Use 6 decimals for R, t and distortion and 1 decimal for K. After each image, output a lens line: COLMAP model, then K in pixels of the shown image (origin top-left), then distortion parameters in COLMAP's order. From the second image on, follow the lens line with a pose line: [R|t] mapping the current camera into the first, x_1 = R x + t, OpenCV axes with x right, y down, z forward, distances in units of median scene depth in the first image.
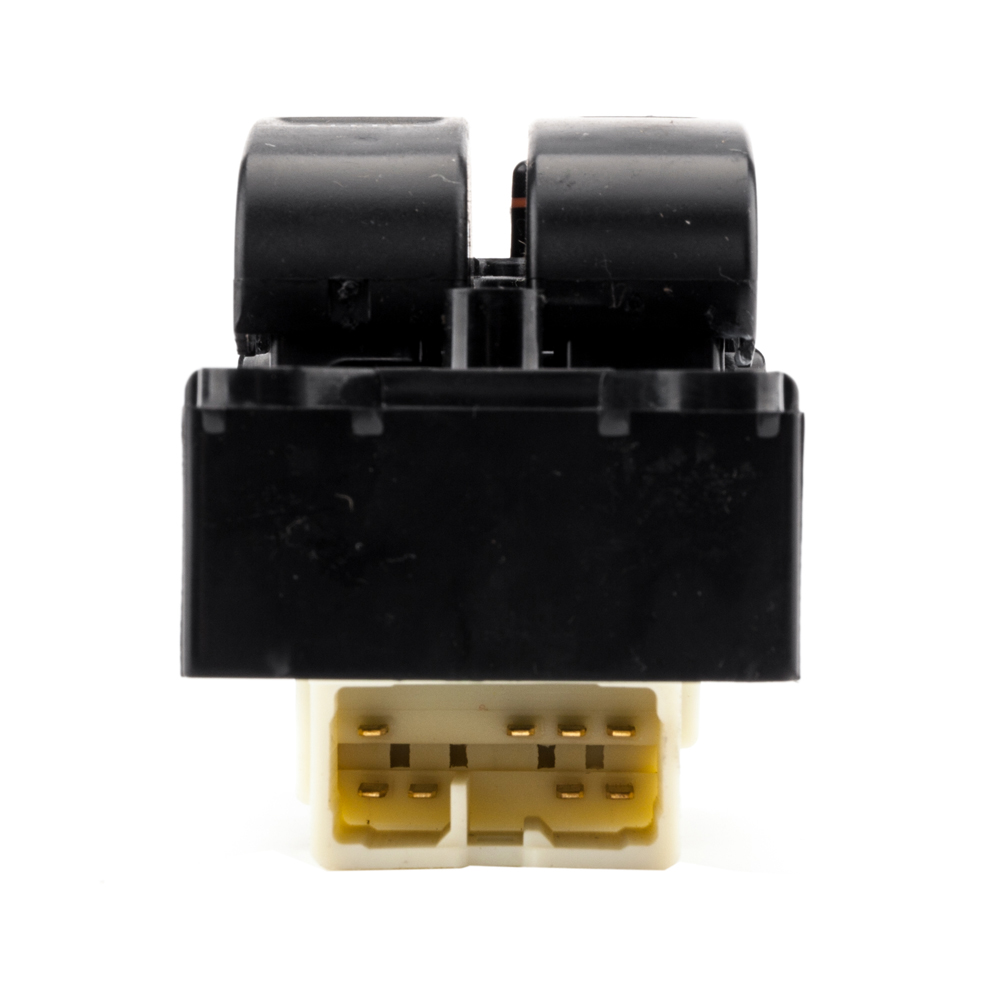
lens RADIAL K [[4116.6, 0, 500.0], [0, 4116.6, 500.0], [0, 0, 1]] dist [-0.060658, 0.345931]
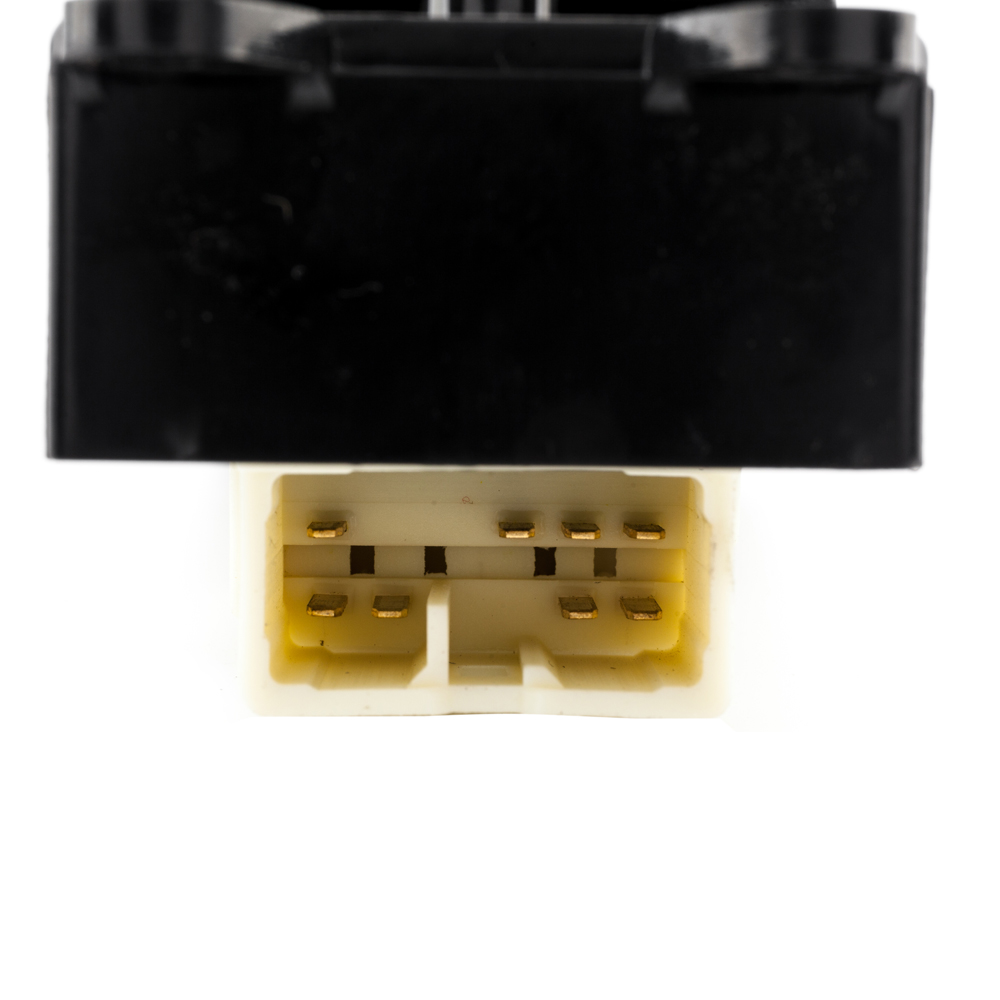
lens RADIAL K [[2633.5, 0, 500.0], [0, 2633.5, 500.0], [0, 0, 1]] dist [-0.124357, -0.315457]
pose [[0.999782, 0.004837, 0.020305, -0.008321], [-0.005966, 0.998418, 0.055908, 0.022543], [-0.020003, -0.056017, 0.998229, 0.507168]]
